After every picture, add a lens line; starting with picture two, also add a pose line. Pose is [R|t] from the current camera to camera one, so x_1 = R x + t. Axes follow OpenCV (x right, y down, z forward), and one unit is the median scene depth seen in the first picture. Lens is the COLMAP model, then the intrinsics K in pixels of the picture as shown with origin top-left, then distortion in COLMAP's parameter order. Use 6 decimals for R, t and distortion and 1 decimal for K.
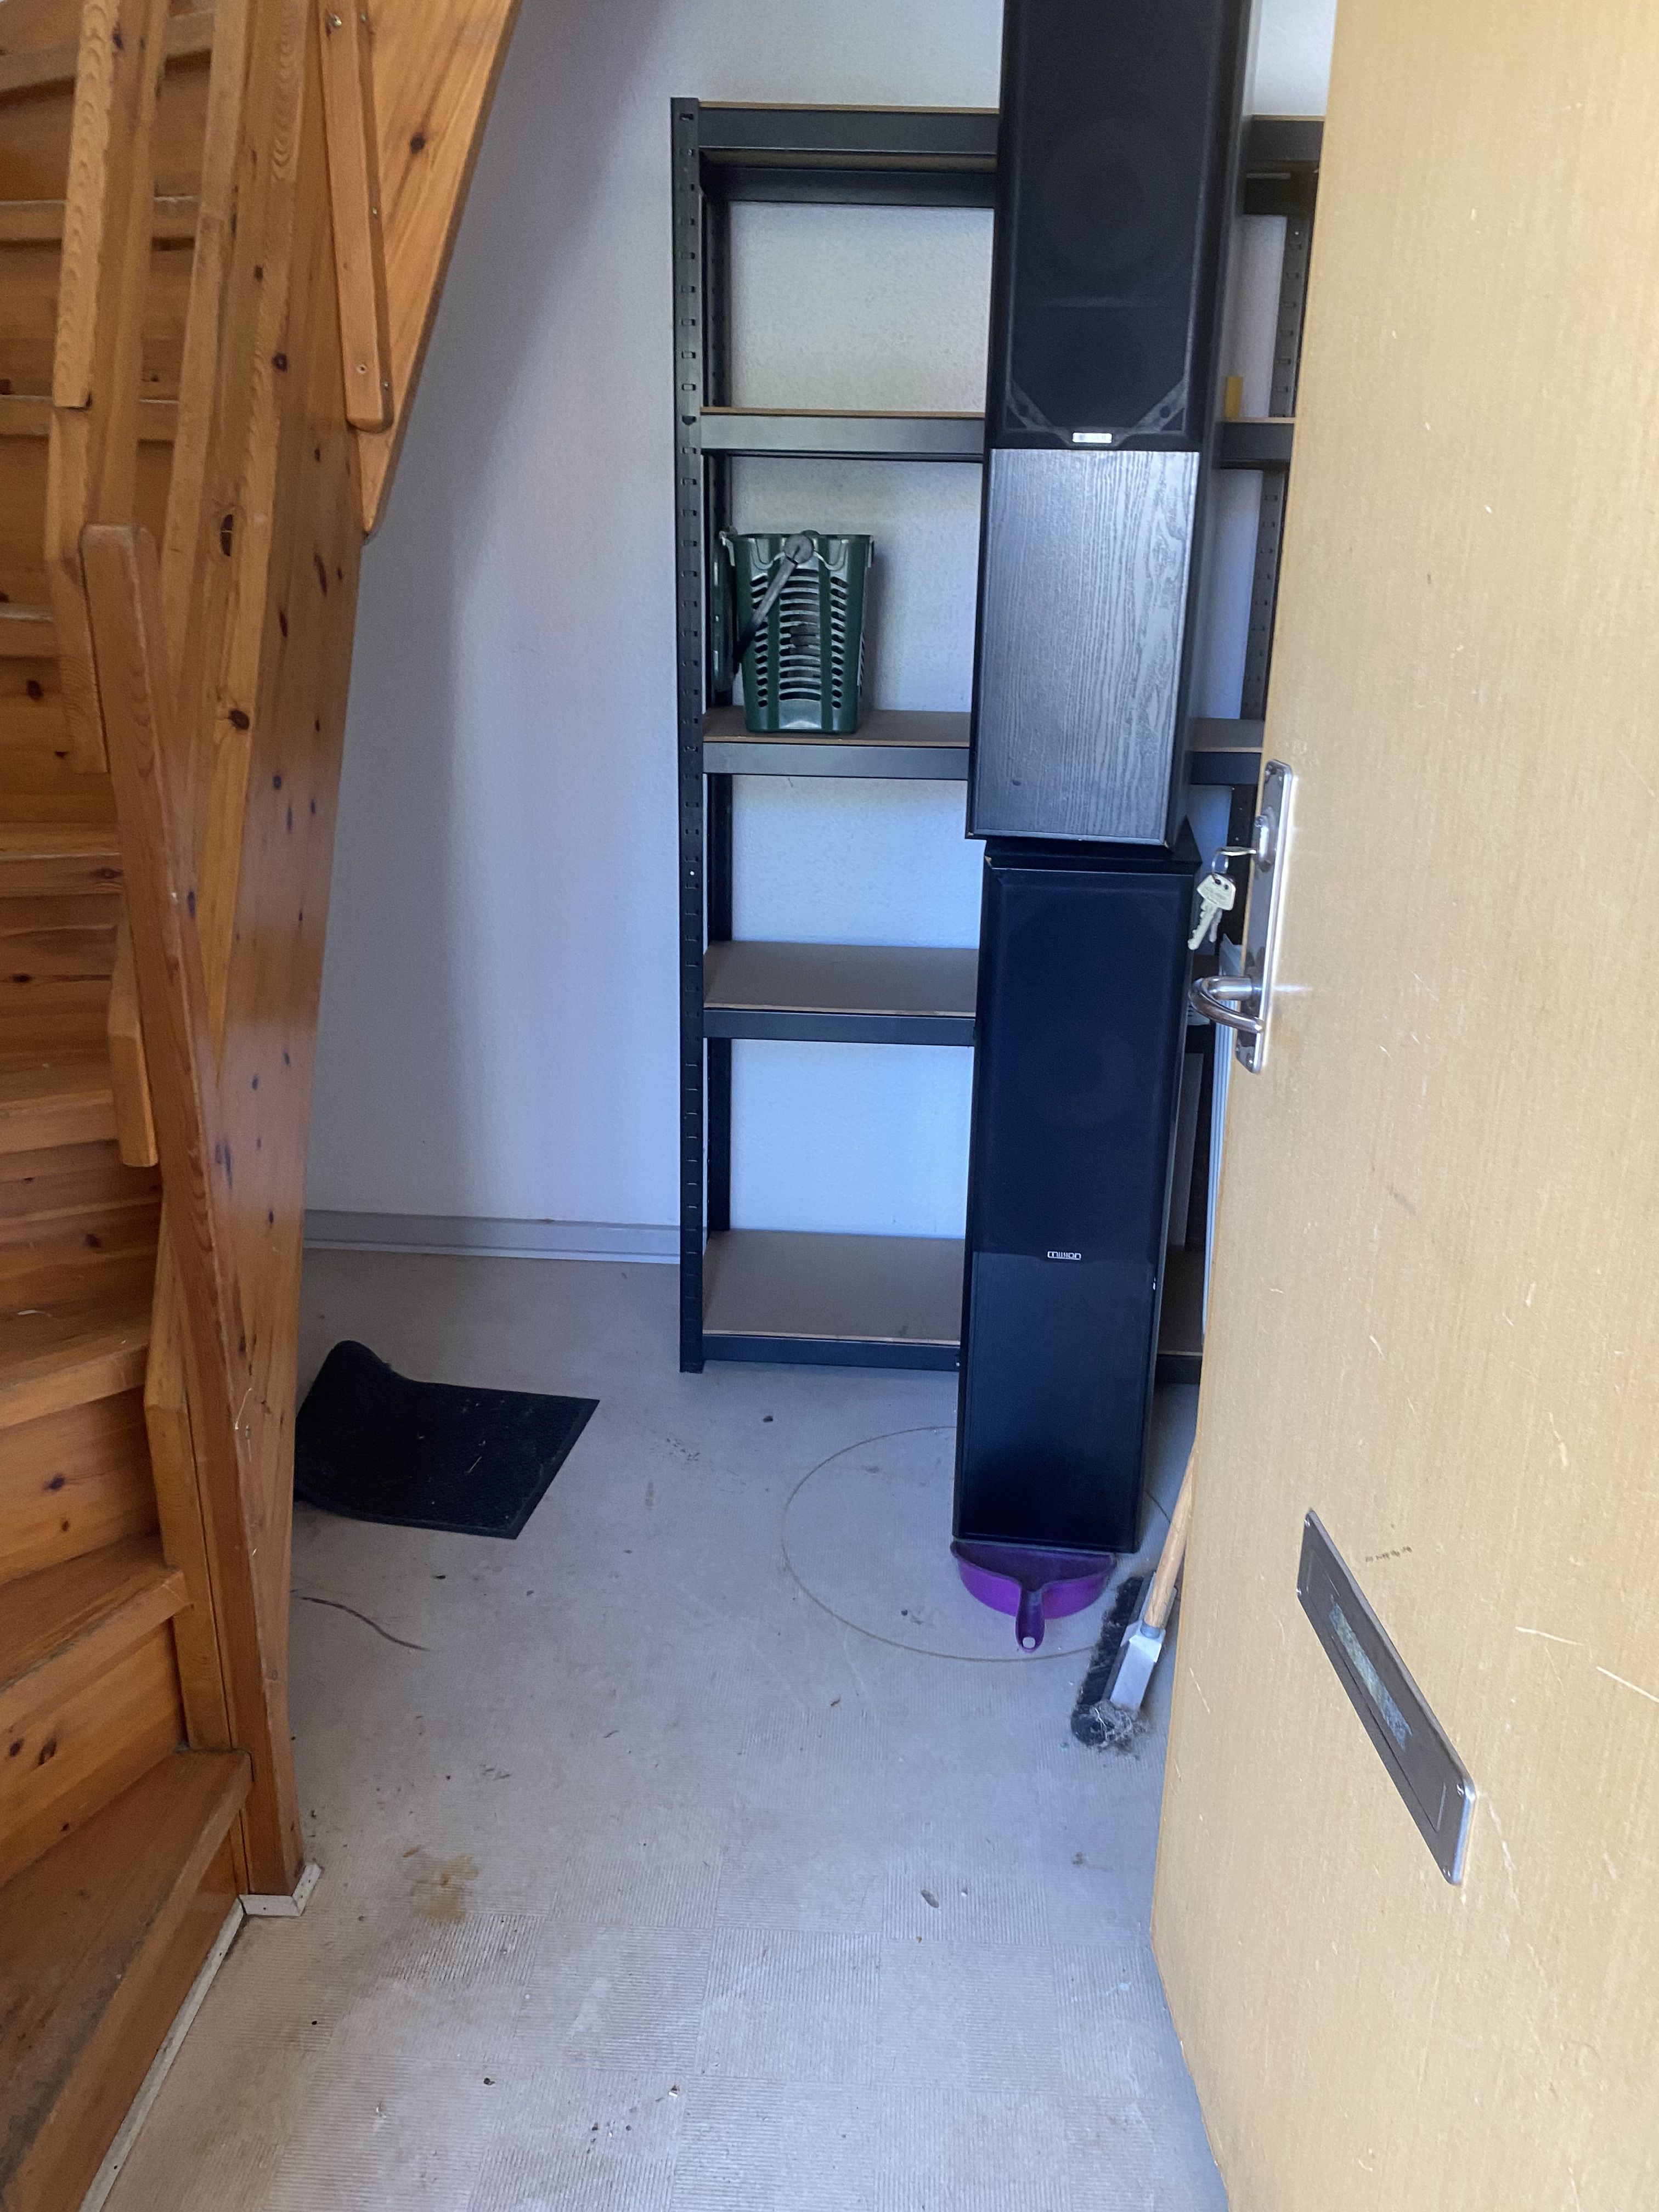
lens RADIAL K [[1669.4, 0, 829.5], [0, 1669.4, 1106.0], [0, 0, 1]] dist [-0.003961, 0.003149]
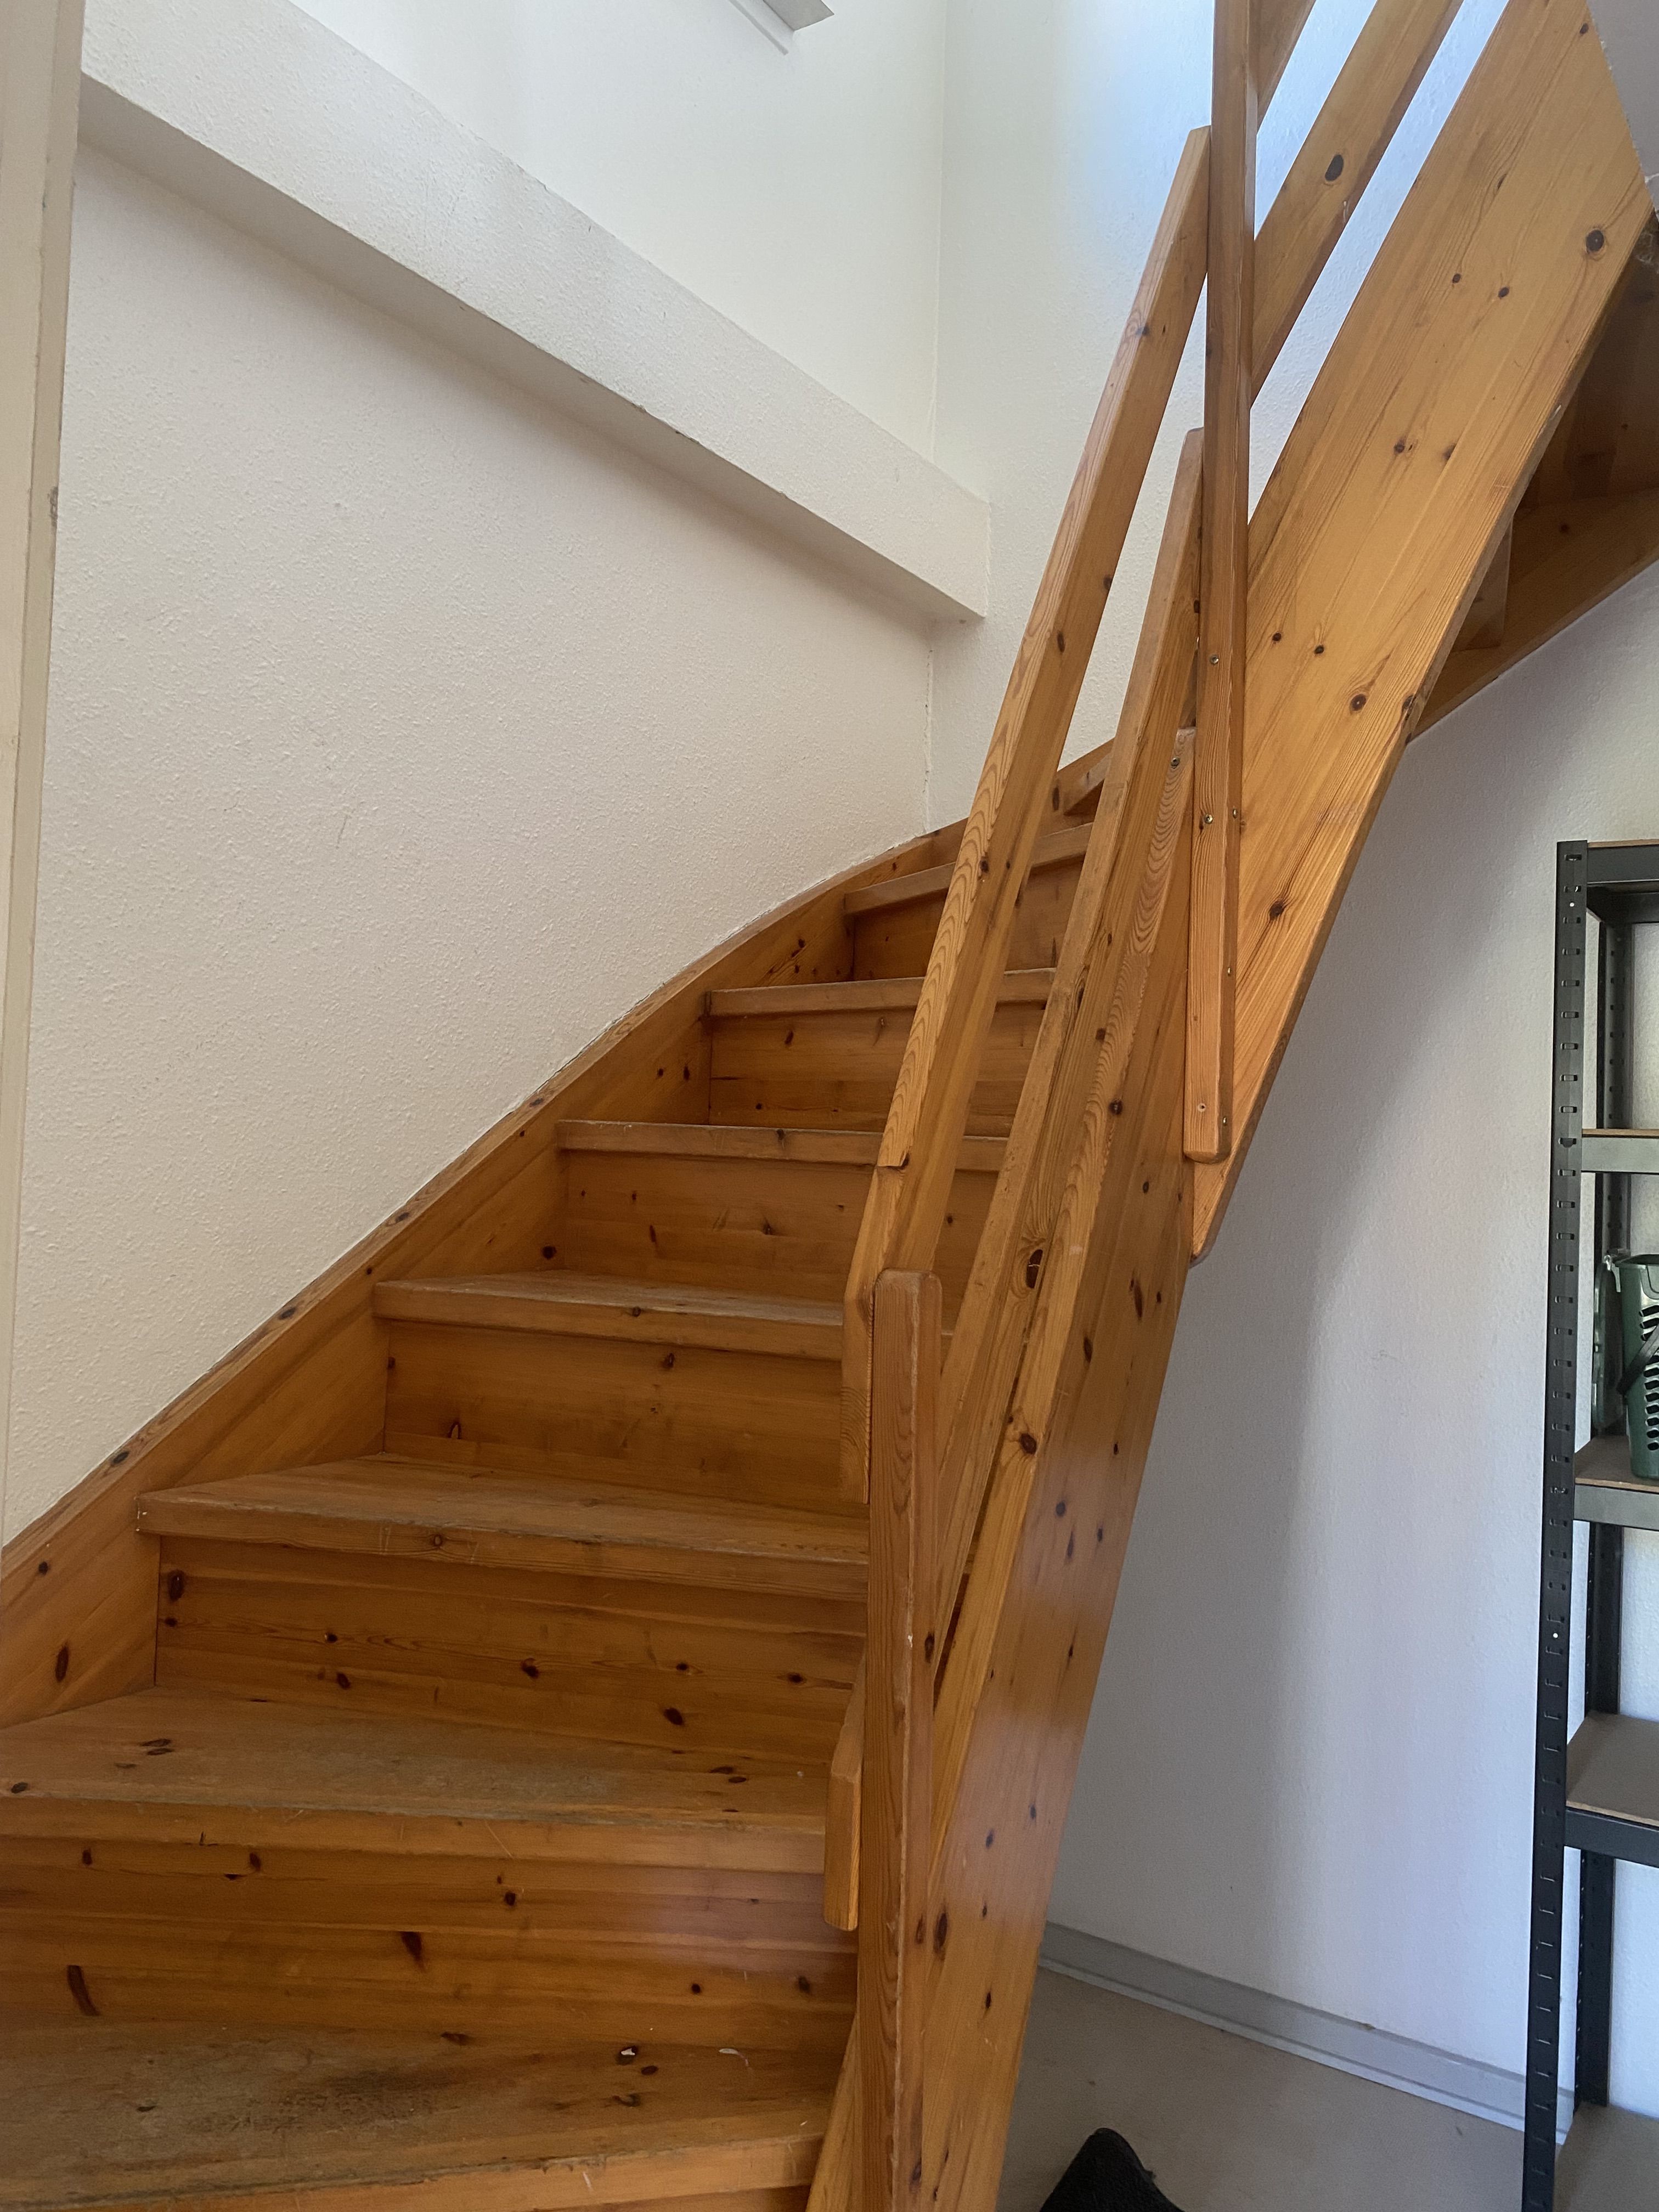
lens RADIAL K [[1671.8, 0, 829.5], [0, 1671.8, 1106.0], [0, 0, 1]] dist [0.050015, -0.082596]
pose [[0.865602, -0.005554, -0.500702, 0.043810], [-0.183262, 0.927048, -0.327103, -0.067602], [0.465992, 0.374901, 0.801437, 0.066754]]
